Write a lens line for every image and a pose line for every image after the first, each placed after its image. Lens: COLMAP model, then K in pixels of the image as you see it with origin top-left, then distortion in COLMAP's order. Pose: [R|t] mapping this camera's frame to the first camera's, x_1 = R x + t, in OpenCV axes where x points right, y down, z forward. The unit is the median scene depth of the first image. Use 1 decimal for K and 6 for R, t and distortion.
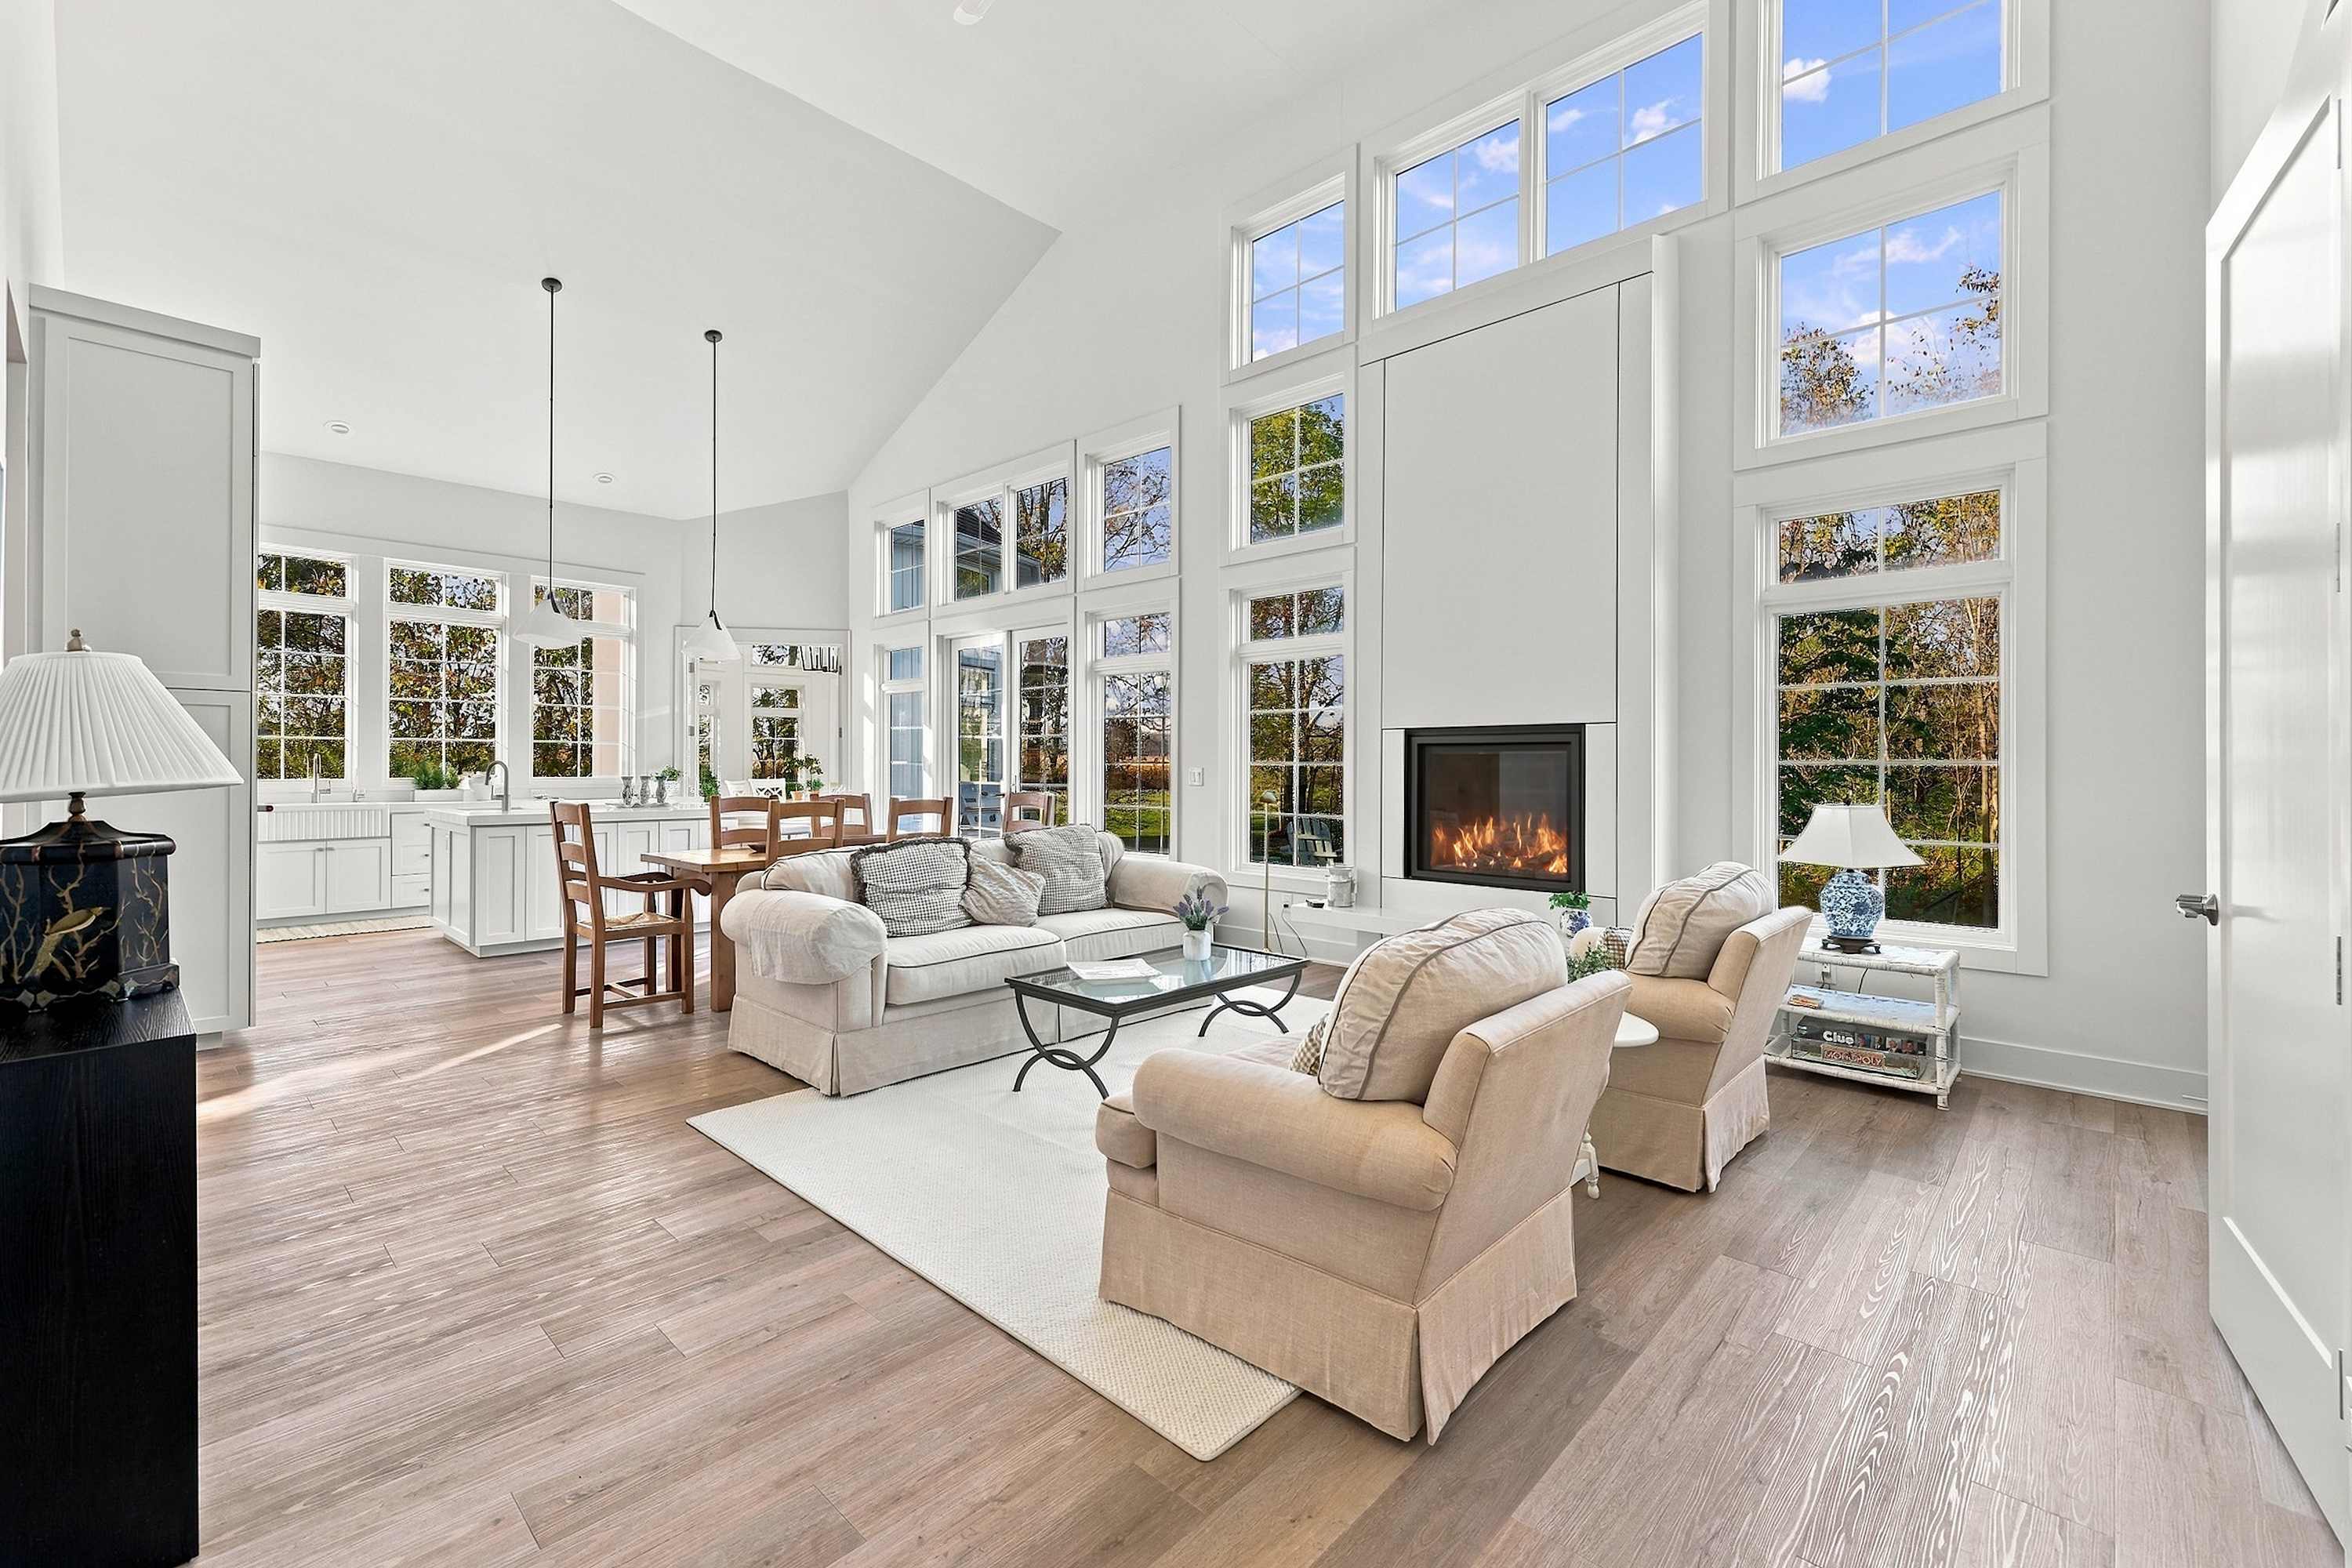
lens RADIAL K [[999.2, 0, 1160.2], [0, 999.2, 762.6], [0, 0, 1]] dist [0.002000, 0.000477]
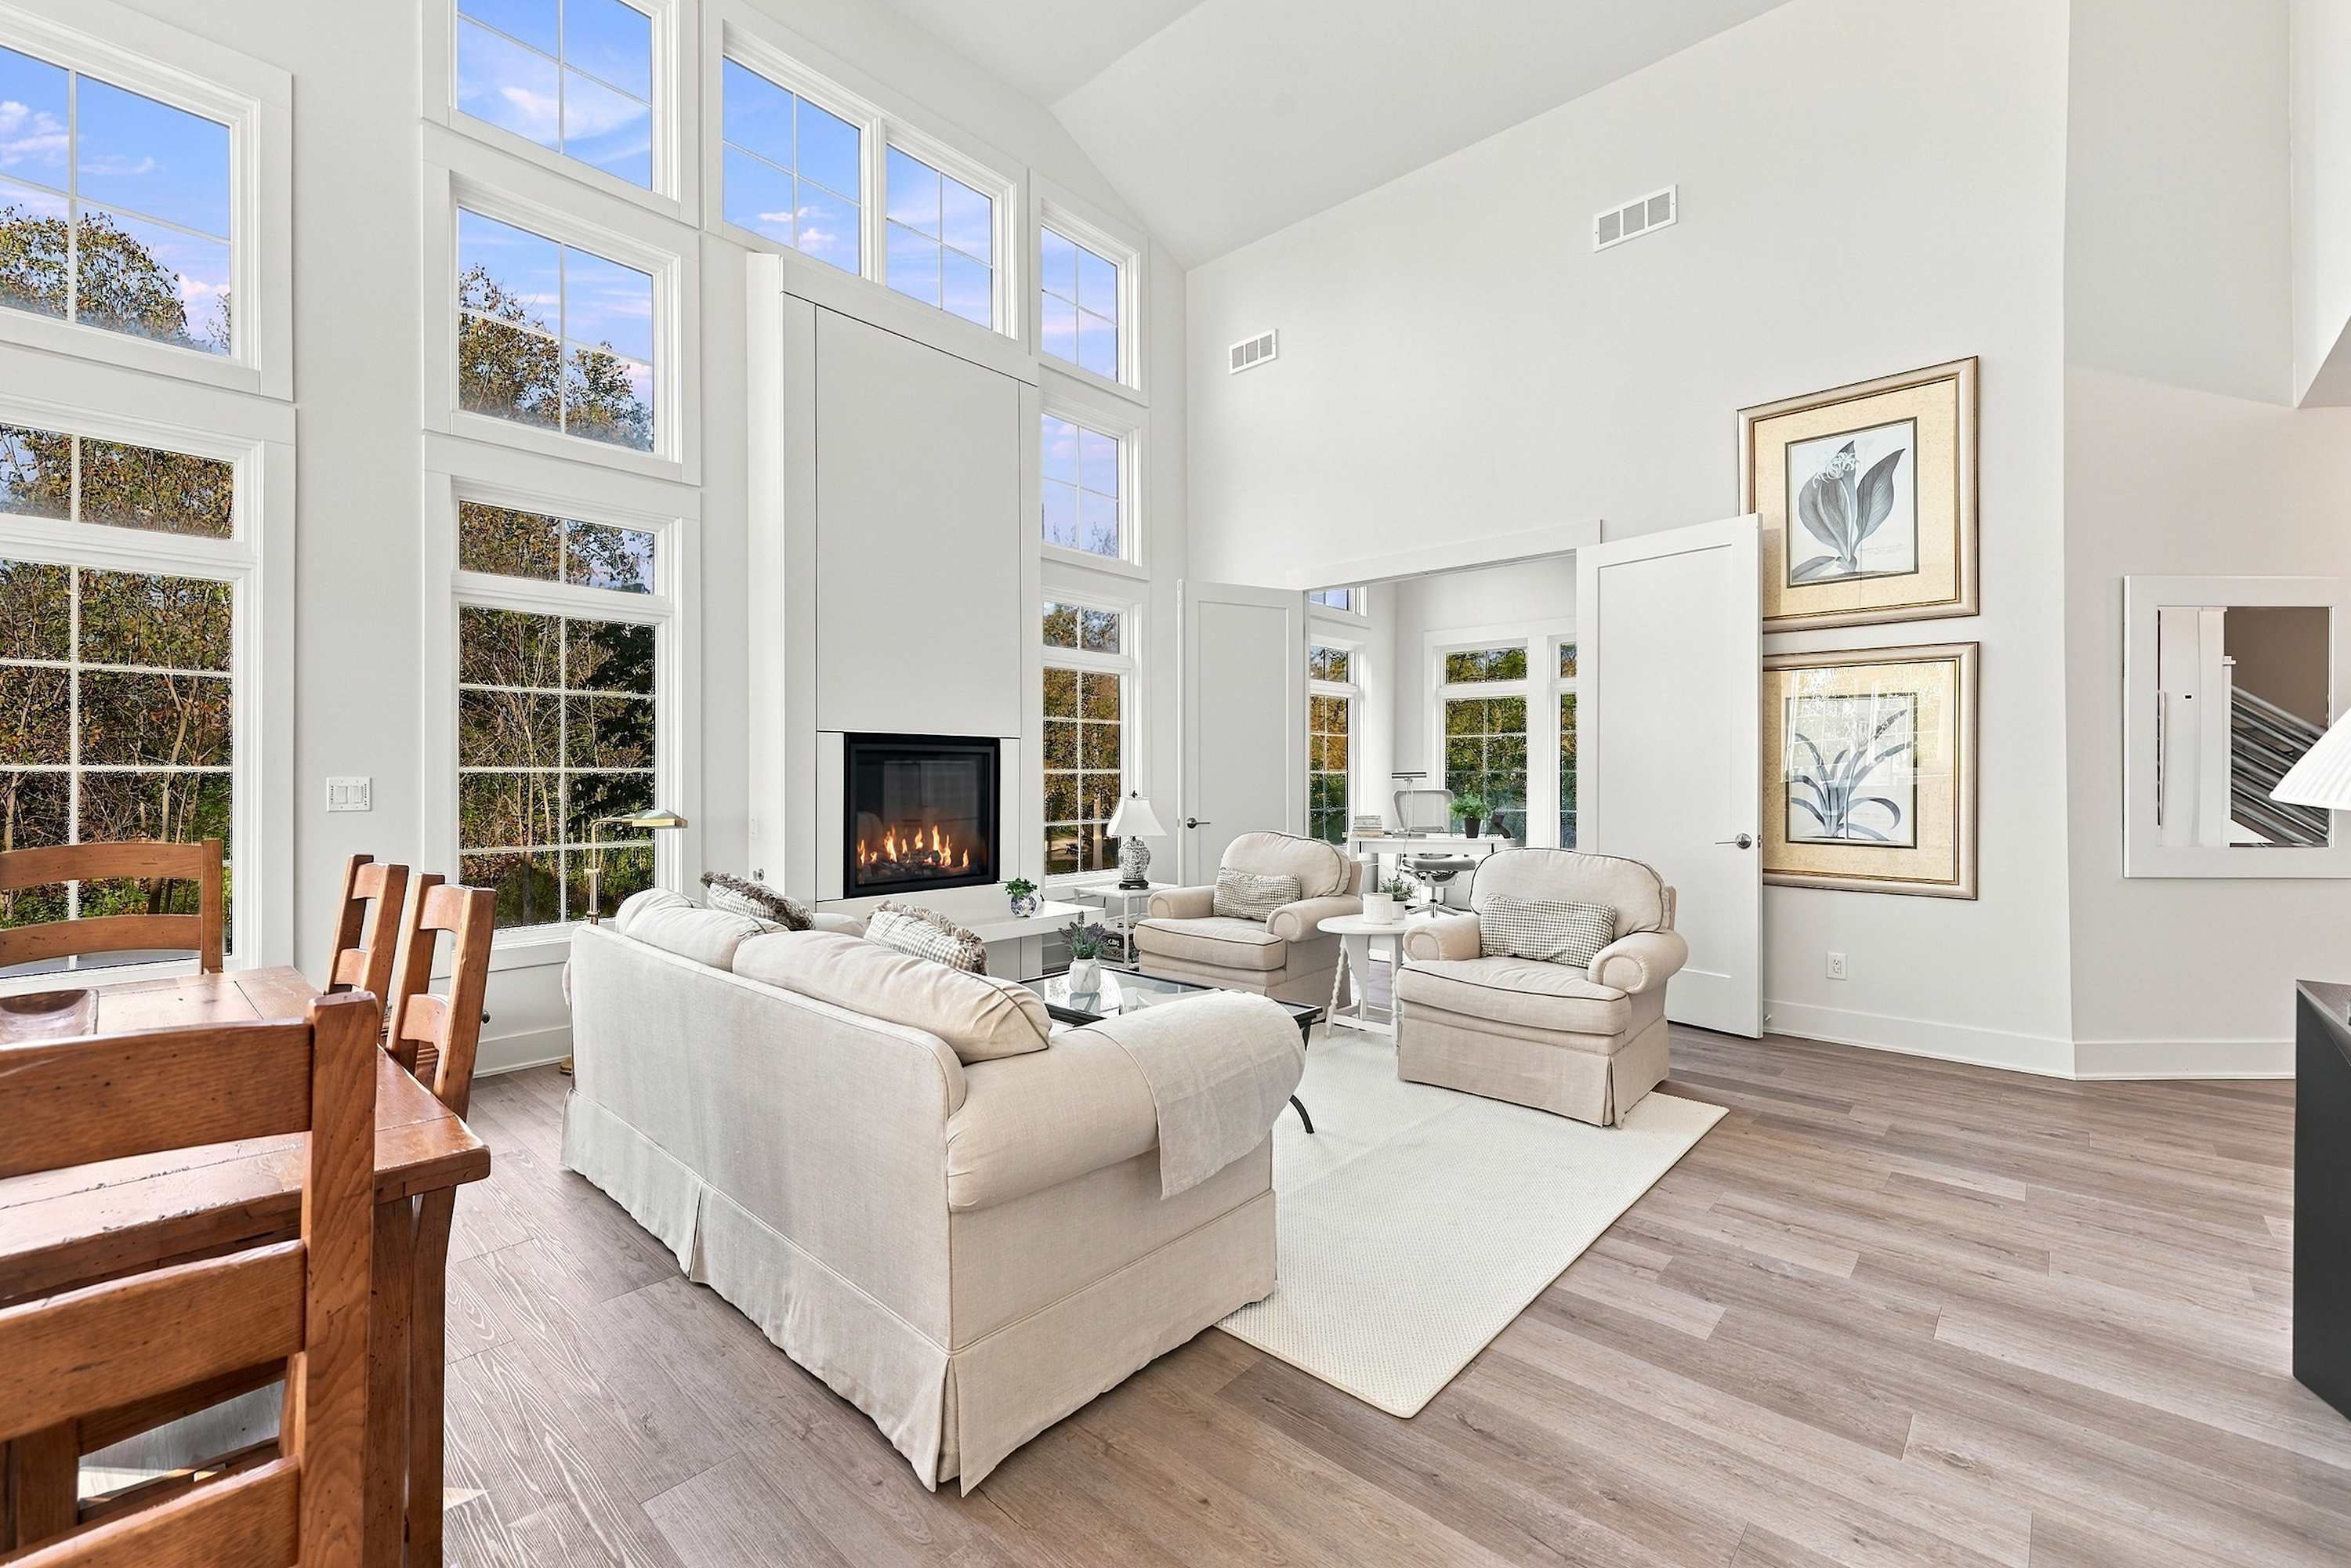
lens RADIAL K [[988.9, 0, 1175.5], [0, 988.9, 784.0], [0, 0, 1]] dist [0.031502, 0.000180]
pose [[-0.037184, -0.016105, 0.999179, -1.009939], [-0.006157, 0.999855, 0.015887, -0.006312], [-0.999289, -0.005561, -0.037277, 1.132706]]
